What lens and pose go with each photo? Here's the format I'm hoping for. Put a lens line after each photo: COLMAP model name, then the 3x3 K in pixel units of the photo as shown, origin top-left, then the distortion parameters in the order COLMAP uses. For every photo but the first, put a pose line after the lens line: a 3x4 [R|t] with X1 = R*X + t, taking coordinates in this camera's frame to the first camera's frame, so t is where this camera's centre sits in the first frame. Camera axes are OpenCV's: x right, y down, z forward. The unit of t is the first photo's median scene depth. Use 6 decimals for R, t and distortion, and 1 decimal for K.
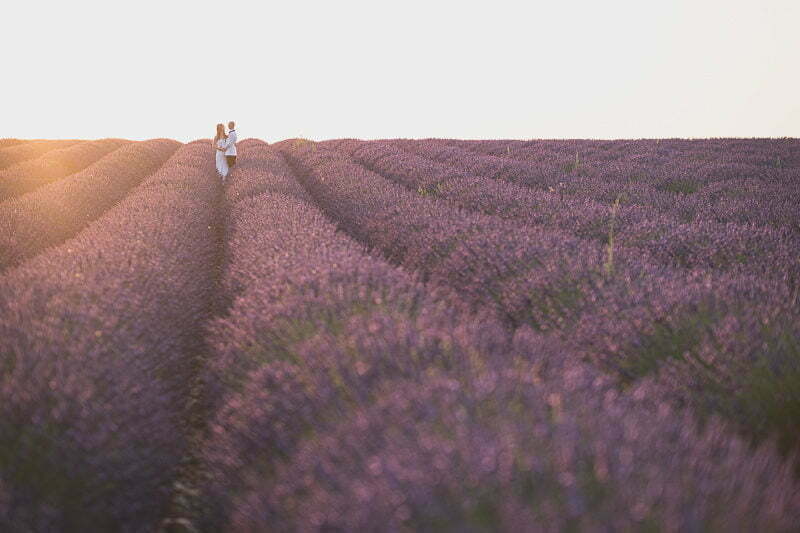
lens RADIAL K [[1931.9, 0, 400.7], [0, 1931.9, 265.7], [0, 0, 1]] dist [0.004268, 0.000000]
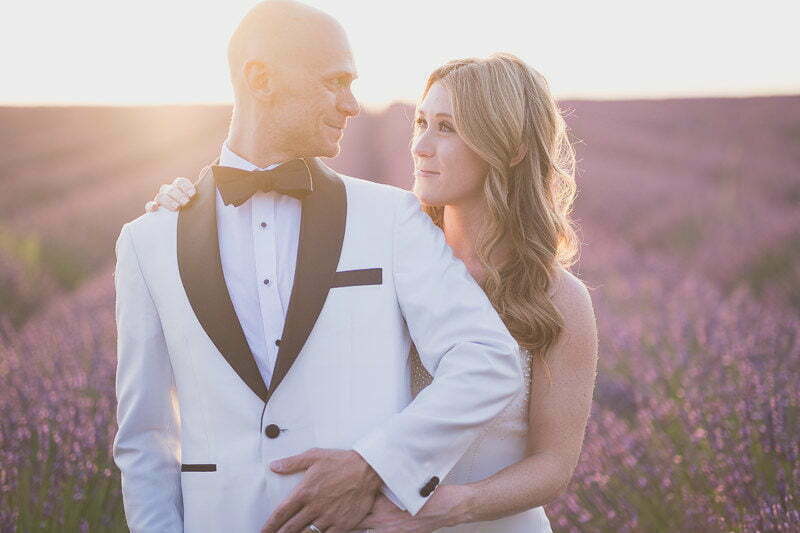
lens RADIAL K [[1931.9, 0, 399.9], [0, 1931.9, 266.5], [0, 0, 1]] dist [0.004268, 0.000000]
pose [[0.997847, -0.001432, -0.065571, -0.009158], [0.003484, 0.999507, 0.031190, -0.000430], [0.065494, -0.031351, 0.997360, -0.143619]]
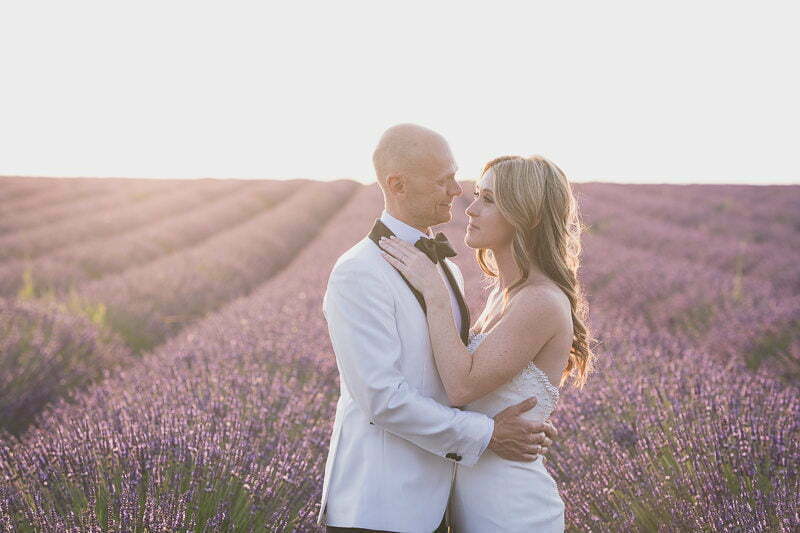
lens RADIAL K [[1931.9, 0, 393.5], [0, 1931.9, 271.1], [0, 0, 1]] dist [0.004268, 0.000000]
pose [[0.996113, 0.015350, -0.086733, -0.005927], [-0.016647, 0.999760, -0.014250, 0.007004], [0.086494, 0.015638, 0.996130, -0.247191]]
